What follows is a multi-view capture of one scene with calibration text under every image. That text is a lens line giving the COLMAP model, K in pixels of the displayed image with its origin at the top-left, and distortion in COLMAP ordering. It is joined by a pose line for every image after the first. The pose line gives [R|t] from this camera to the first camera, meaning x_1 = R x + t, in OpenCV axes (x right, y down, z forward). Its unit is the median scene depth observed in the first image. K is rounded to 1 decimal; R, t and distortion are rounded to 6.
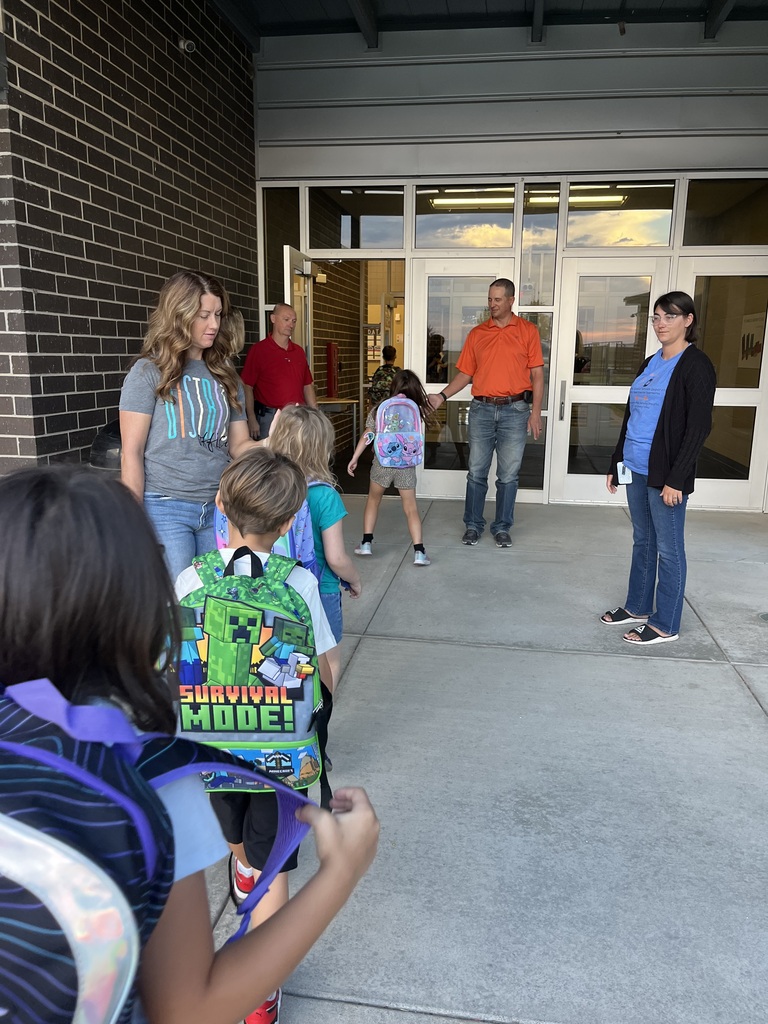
lens RADIAL K [[772.0, 0, 393.5], [0, 772.0, 511.6], [0, 0, 1]] dist [0.033219, -0.037313]
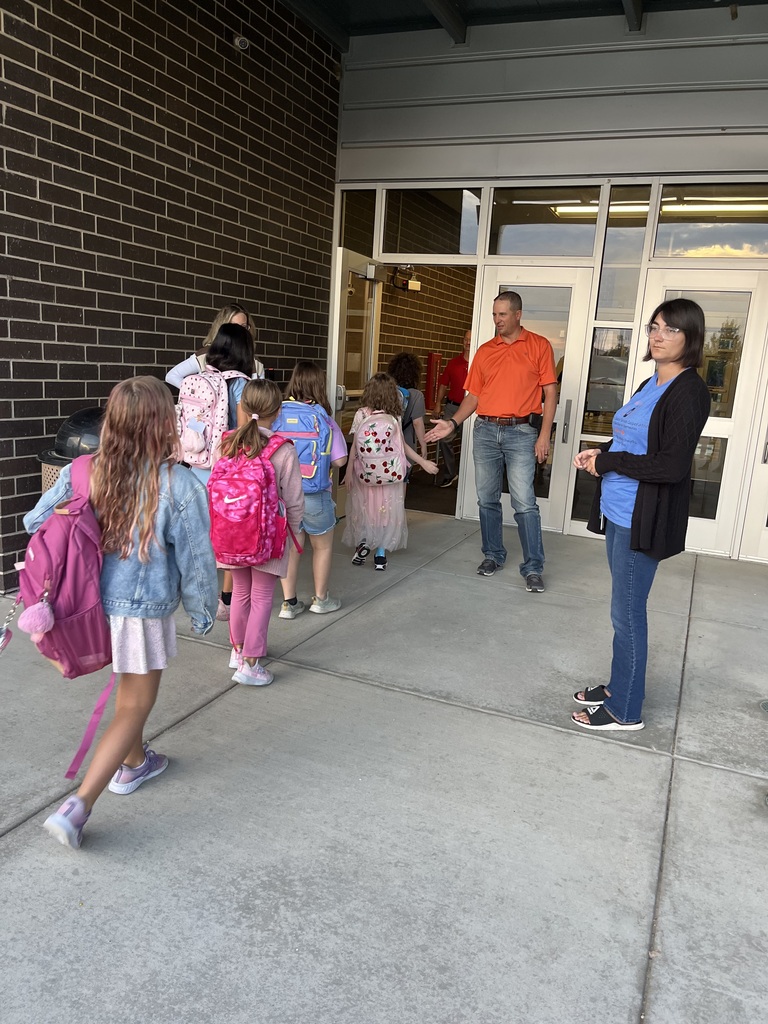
lens RADIAL K [[772.0, 0, 381.4], [0, 772.0, 516.0], [0, 0, 1]] dist [0.033219, -0.037313]
pose [[0.970583, 0.101303, -0.218418, 0.178461], [-0.103554, 0.994623, 0.001145, -0.016272], [0.217360, 0.021506, 0.975855, 0.077816]]
